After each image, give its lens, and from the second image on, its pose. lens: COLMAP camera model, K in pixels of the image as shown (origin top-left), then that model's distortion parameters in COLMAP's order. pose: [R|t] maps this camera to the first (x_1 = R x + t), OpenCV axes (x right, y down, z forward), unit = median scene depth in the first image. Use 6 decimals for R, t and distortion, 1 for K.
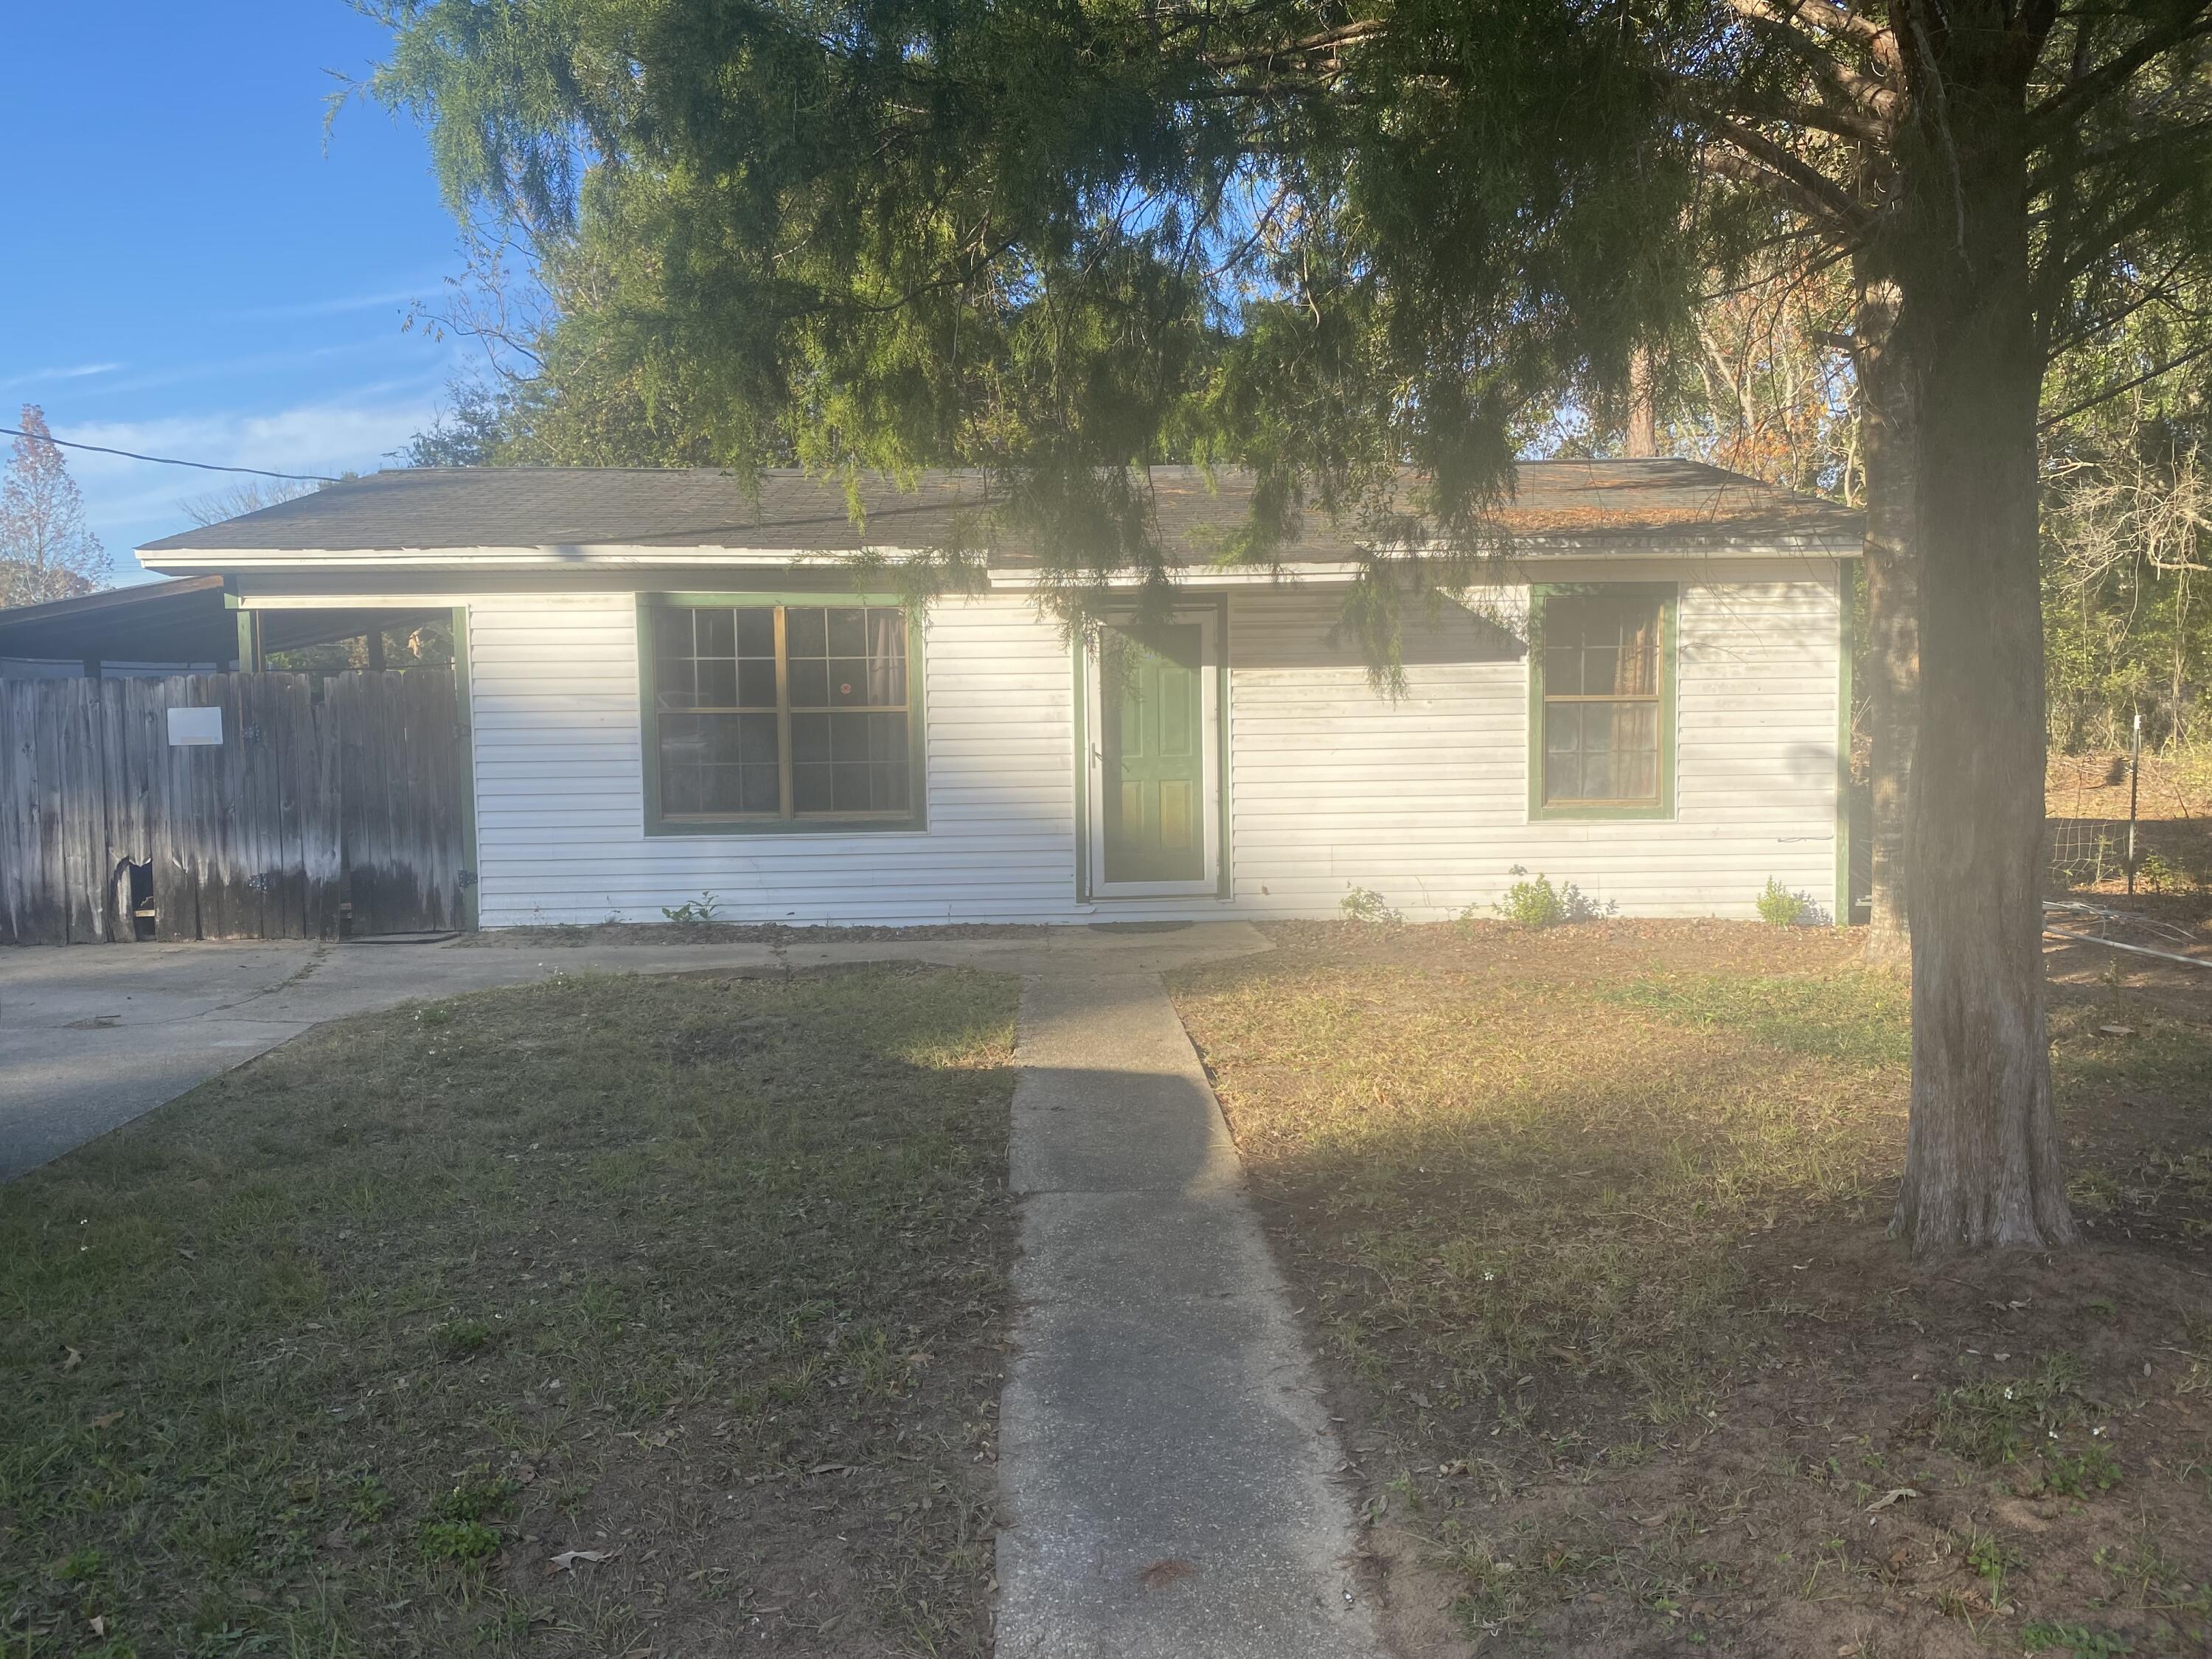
lens RADIAL K [[1687.2, 0, 1110.8], [0, 1687.2, 816.6], [0, 0, 1]] dist [0.078624, -0.175632]
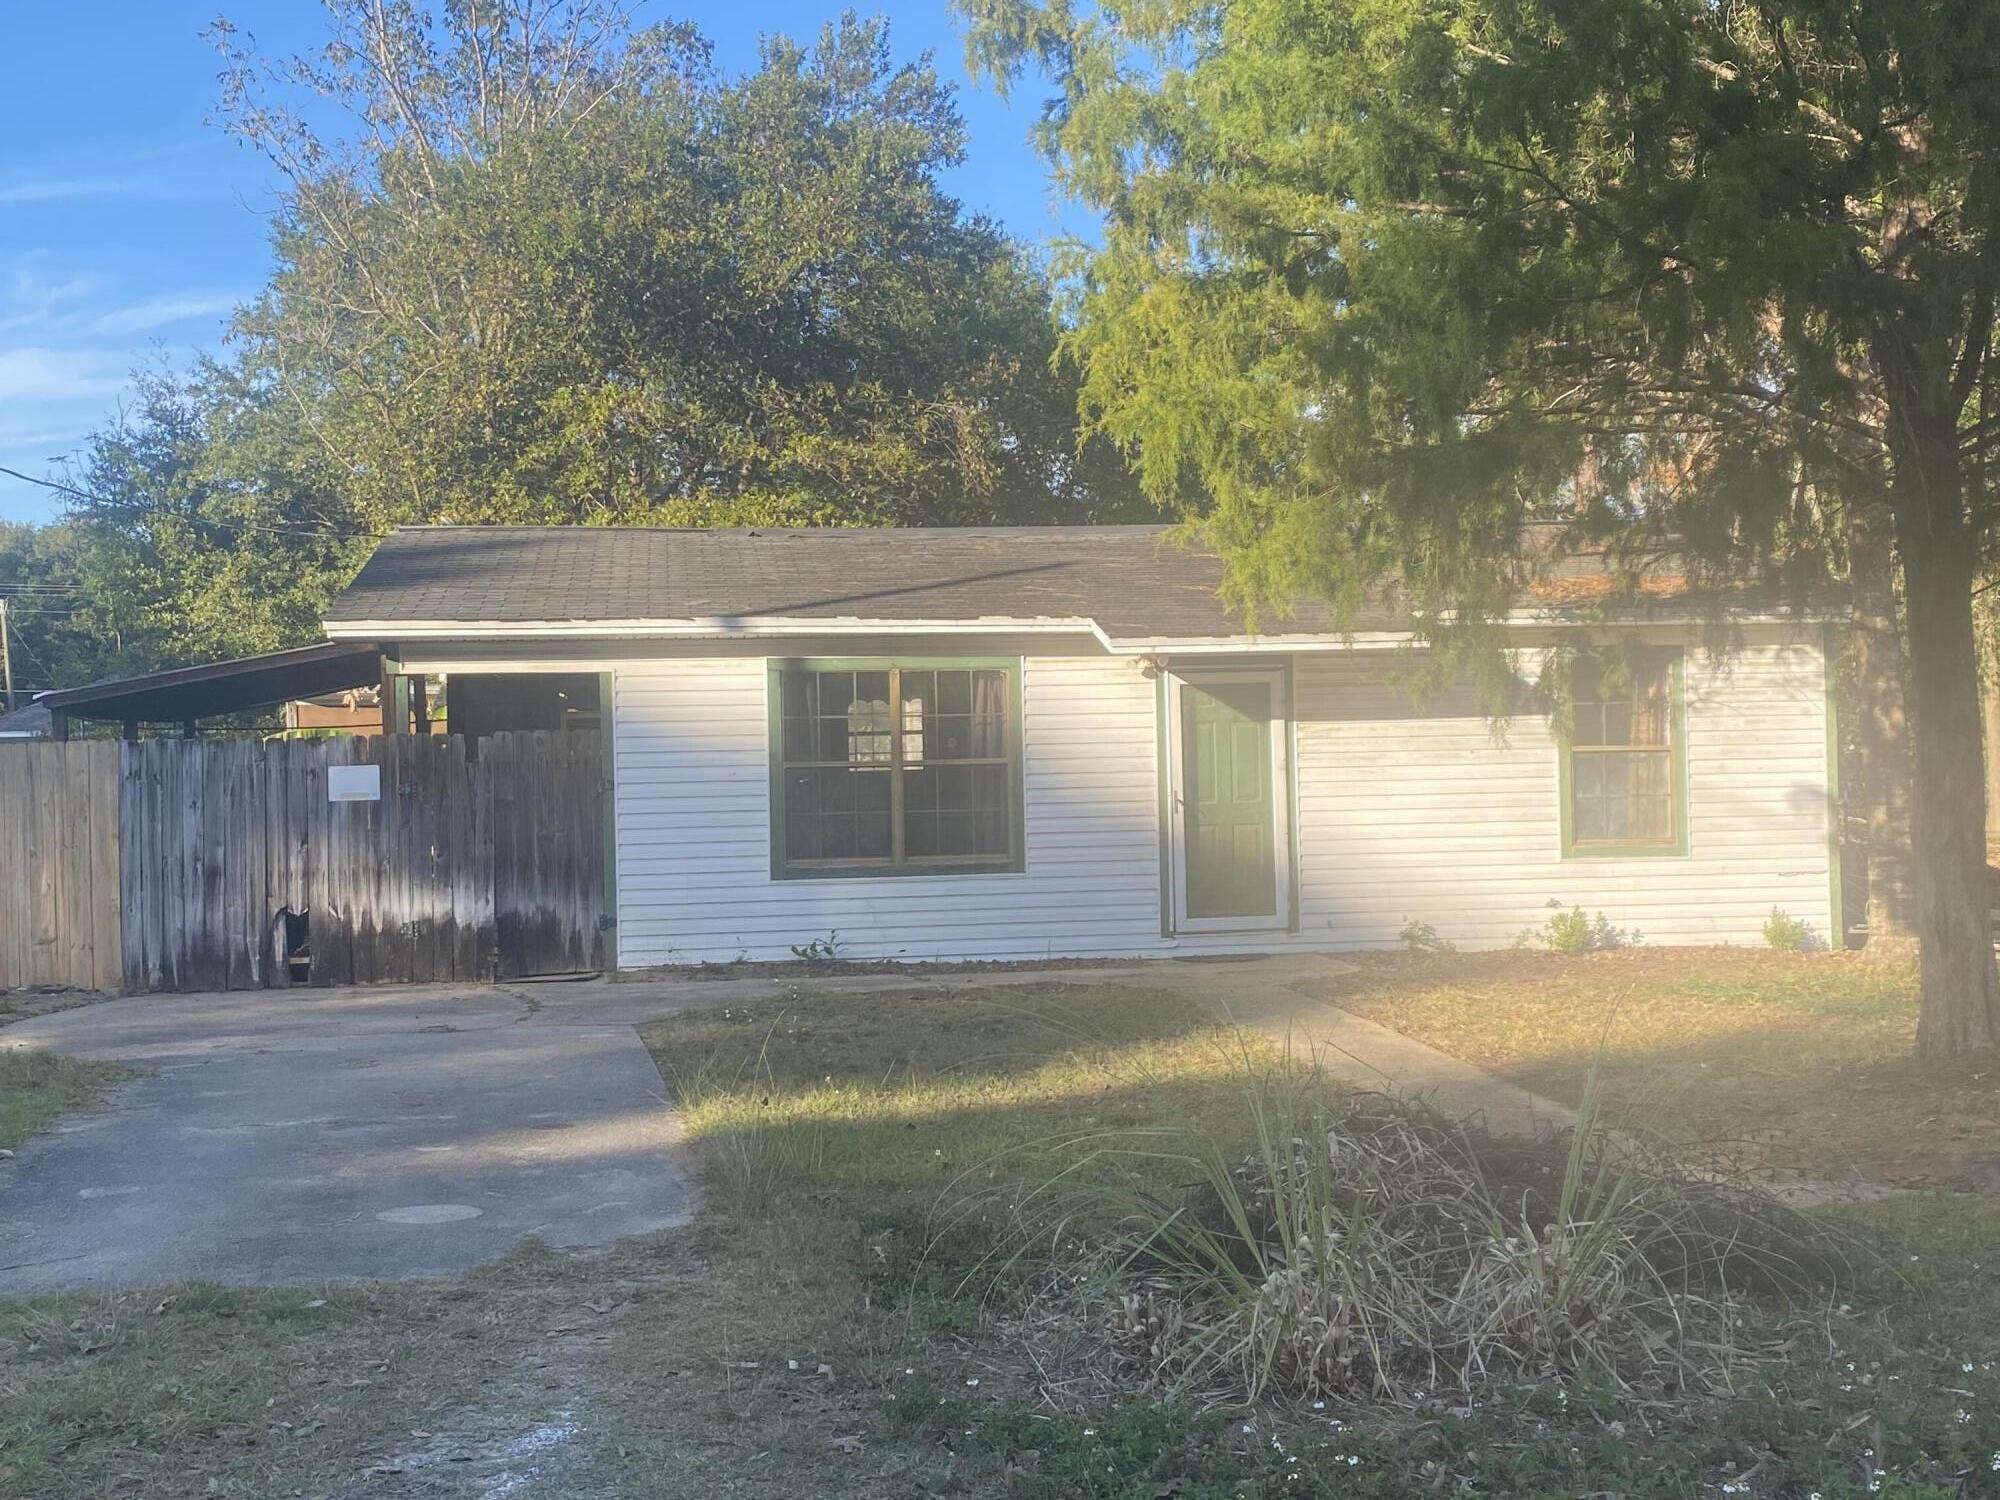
lens RADIAL K [[2403.2, 0, 999.7], [0, 2403.2, 756.3], [0, 0, 1]] dist [0.141280, -0.576614]
pose [[0.995064, -0.007826, 0.098925, -0.279113], [0.014548, 0.997619, -0.067413, 0.037720], [-0.098162, 0.068520, 0.992809, -0.542986]]
